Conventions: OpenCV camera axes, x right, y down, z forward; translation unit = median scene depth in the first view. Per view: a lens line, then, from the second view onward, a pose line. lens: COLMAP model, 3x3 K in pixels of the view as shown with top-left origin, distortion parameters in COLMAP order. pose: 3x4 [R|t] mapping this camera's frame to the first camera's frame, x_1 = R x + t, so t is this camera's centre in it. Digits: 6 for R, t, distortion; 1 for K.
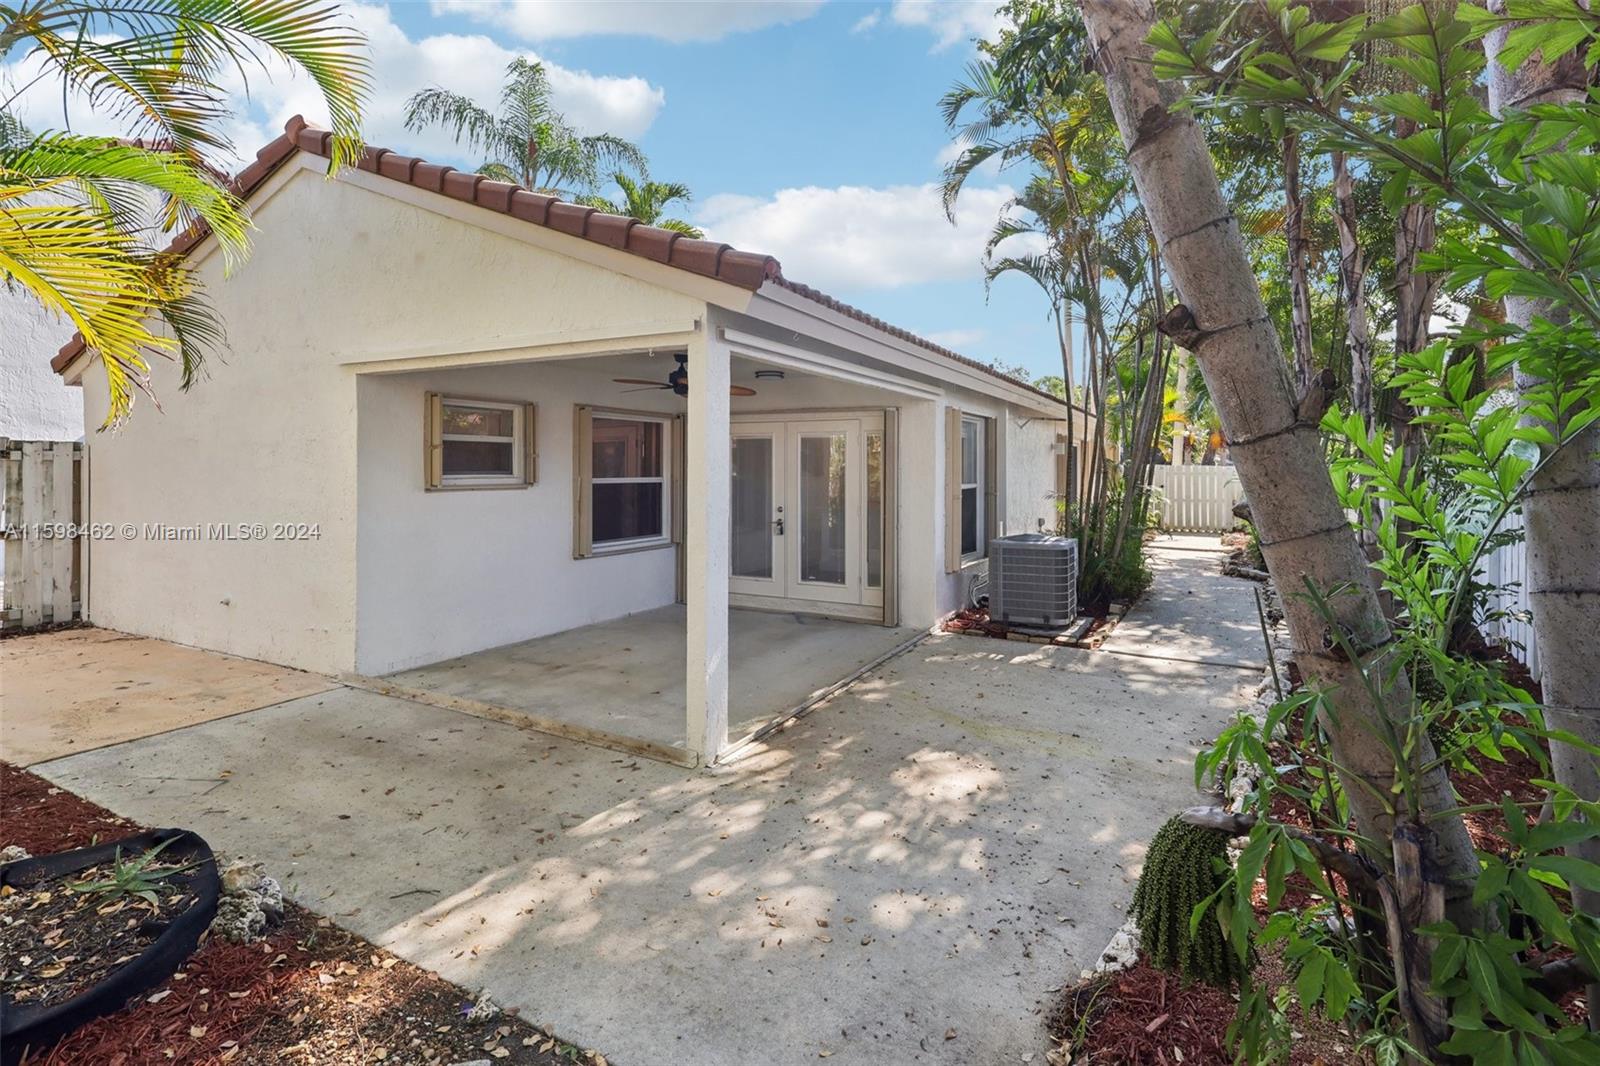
lens RADIAL K [[753.7, 0, 803.2], [0, 753.7, 458.2], [0, 0, 1]] dist [0.002848, -0.000616]
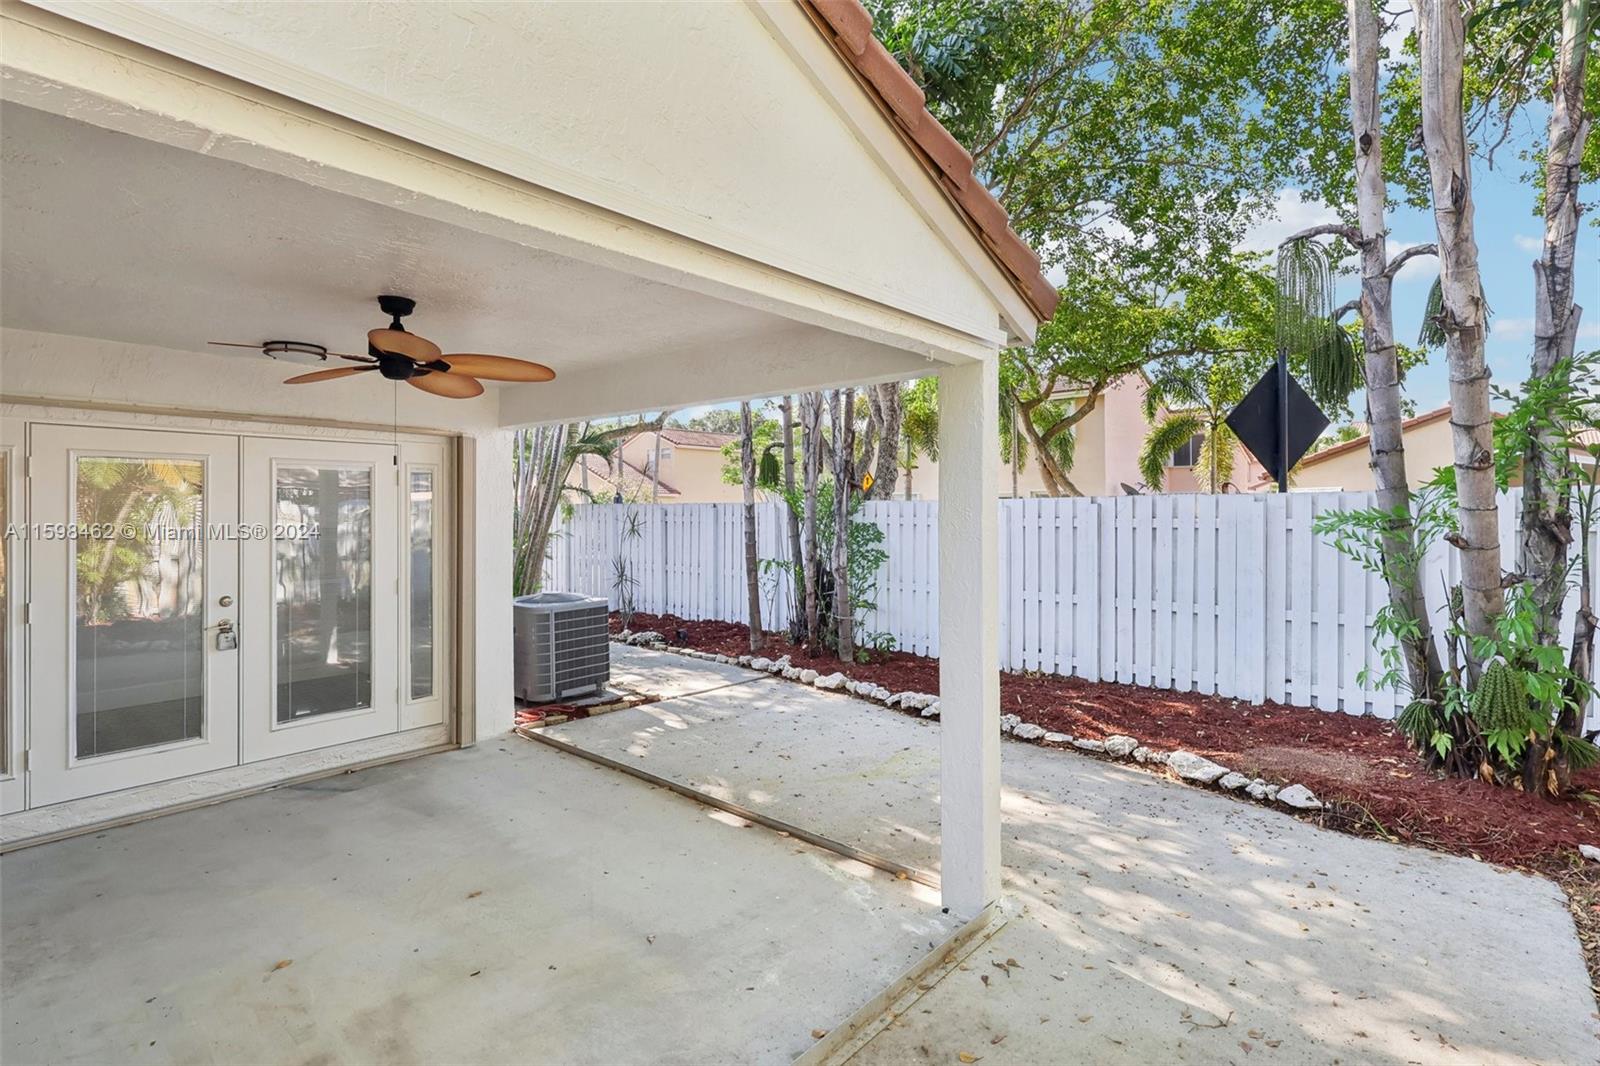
lens RADIAL K [[753.7, 0, 788.4], [0, 753.7, 506.9], [0, 0, 1]] dist [0.002848, -0.000616]
pose [[0.236201, -0.002646, 0.971701, -1.105150], [-0.013231, 0.999895, 0.005939, -0.017937], [-0.971614, -0.014260, 0.236142, 1.208752]]
